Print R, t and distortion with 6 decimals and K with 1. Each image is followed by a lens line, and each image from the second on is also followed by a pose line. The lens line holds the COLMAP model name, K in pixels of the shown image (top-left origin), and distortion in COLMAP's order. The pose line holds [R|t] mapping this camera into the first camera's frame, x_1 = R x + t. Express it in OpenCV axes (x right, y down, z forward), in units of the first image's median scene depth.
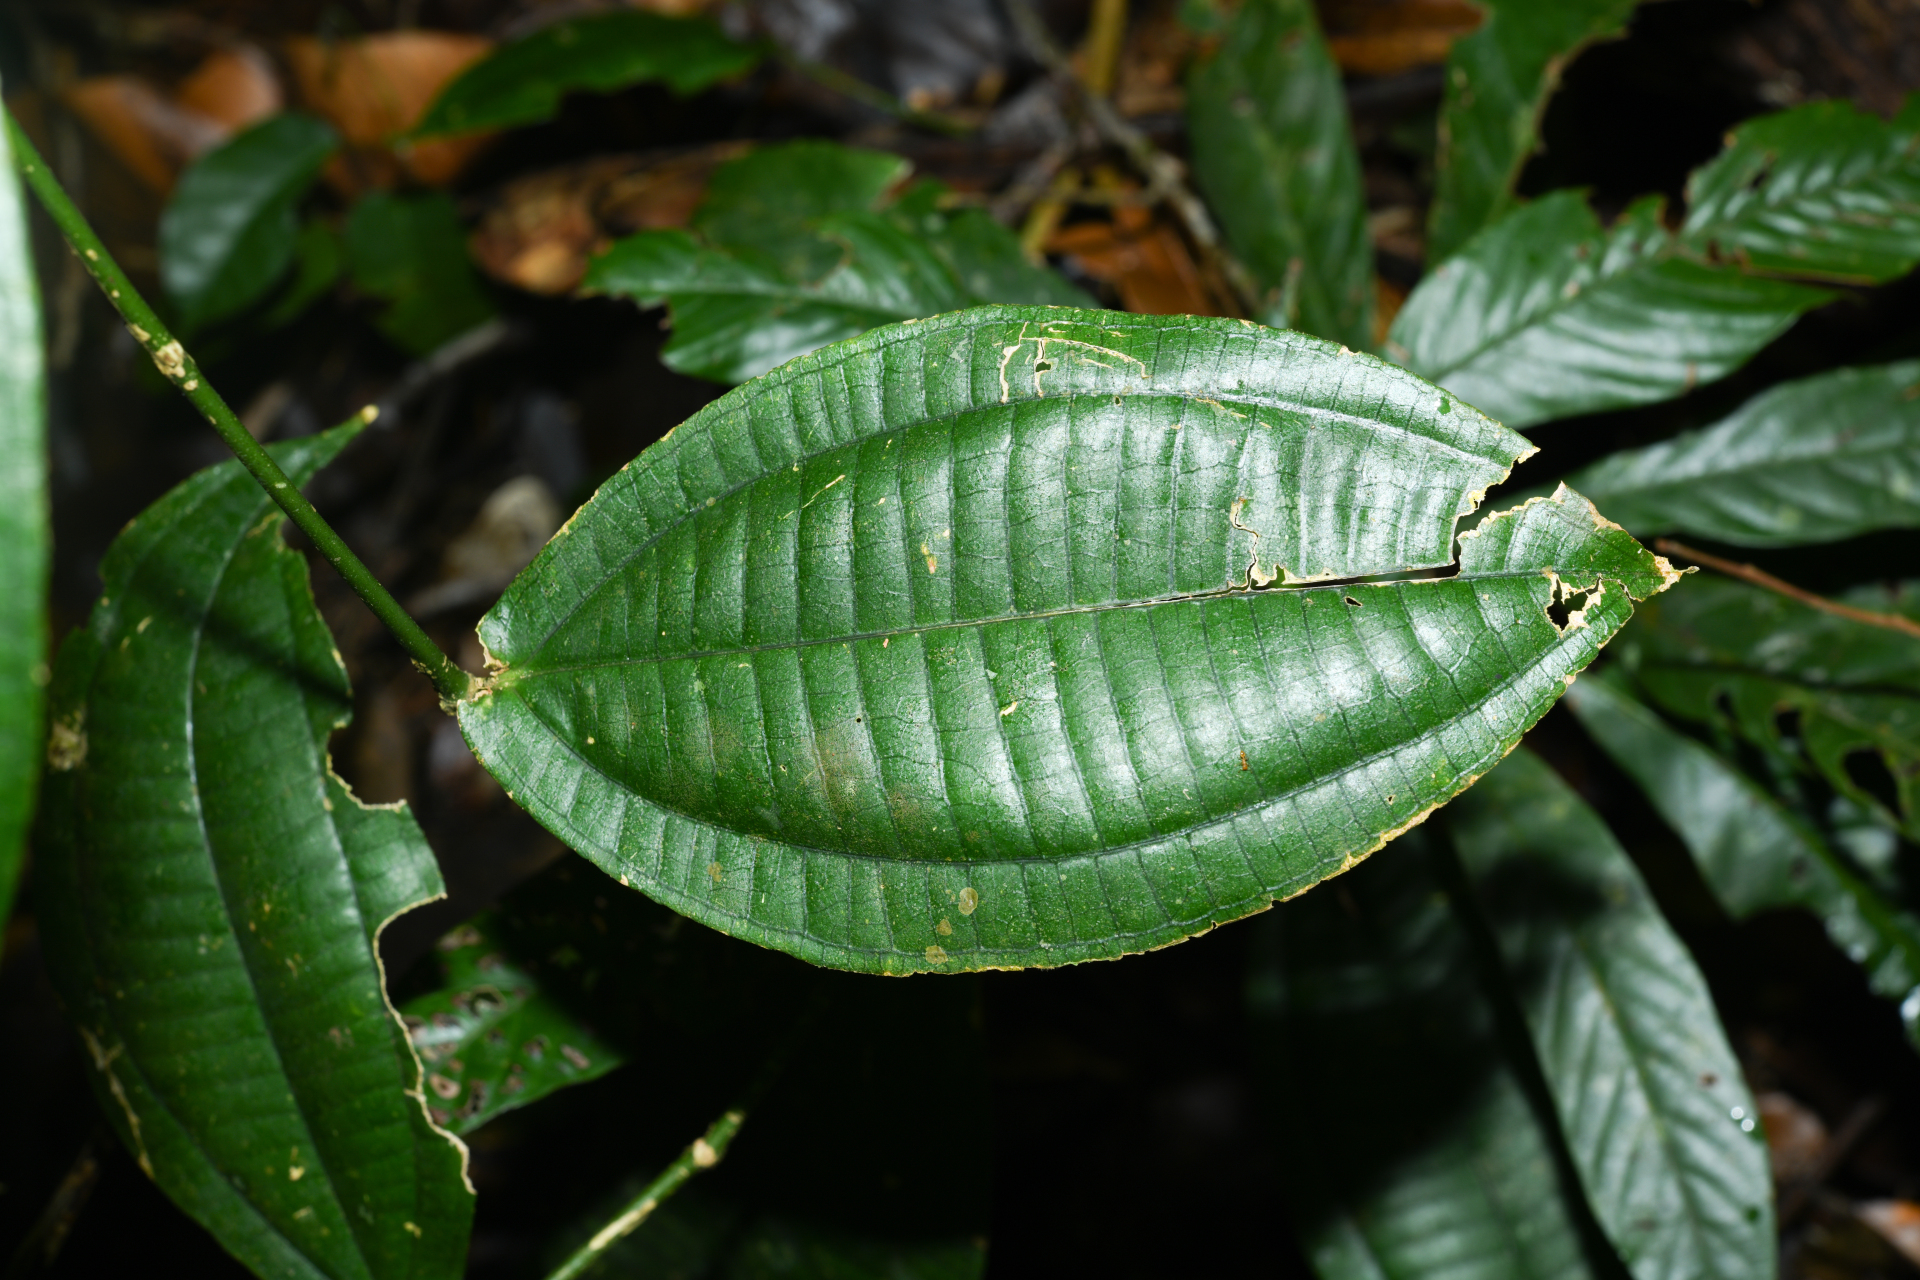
lens RADIAL K [[3455.2, 0, 960.0], [0, 3455.2, 640.0], [0, 0, 1]] dist [-0.018885, -0.030102]
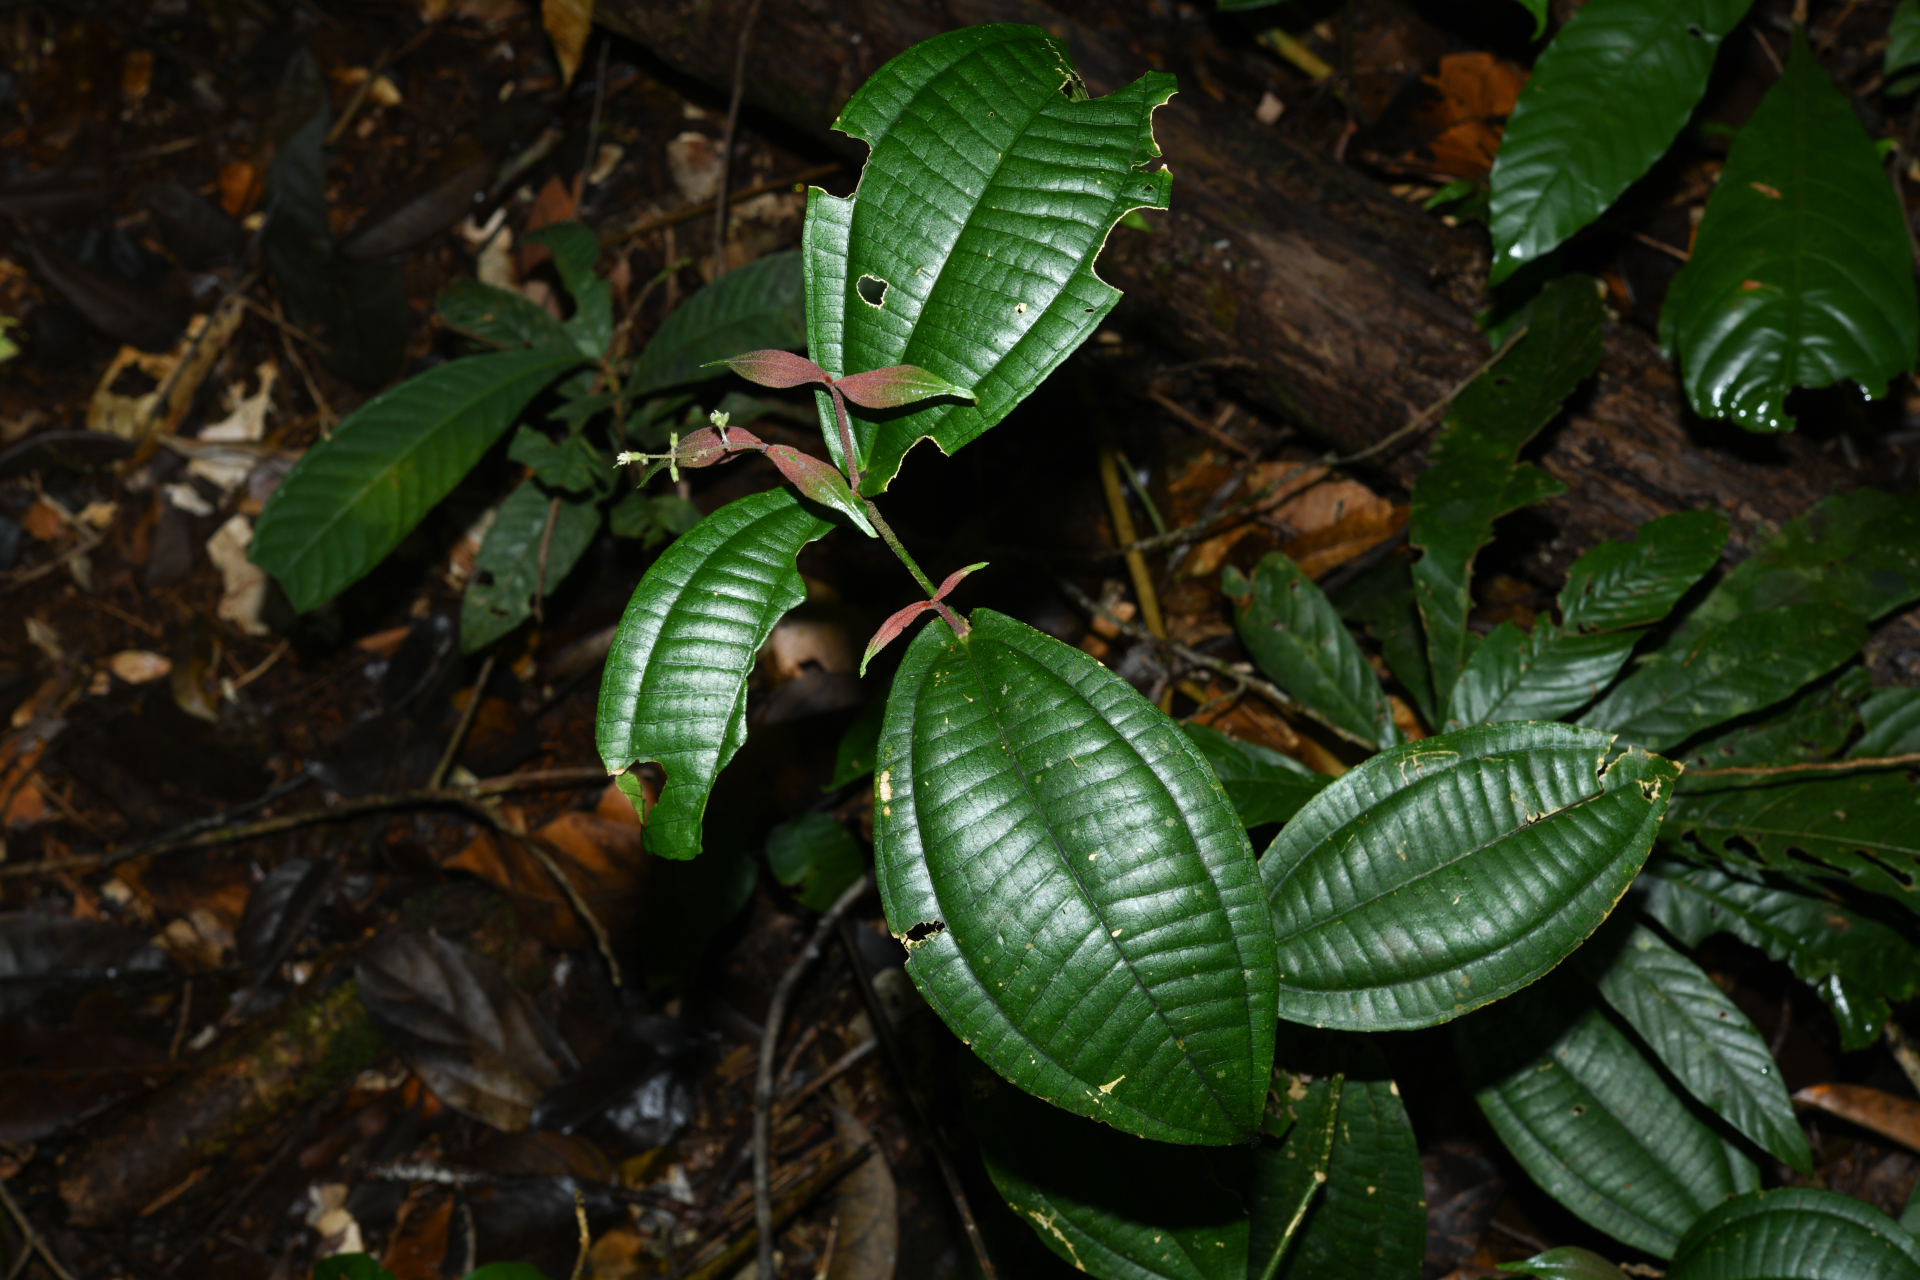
lens RADIAL K [[3455.2, 0, 960.0], [0, 3455.2, 640.0], [0, 0, 1]] dist [-0.018885, -0.030102]
pose [[0.941807, -0.304627, 0.142131, -0.483051], [0.321280, 0.940096, -0.114014, 0.009346], [-0.098885, 0.153043, 0.983260, -1.115942]]
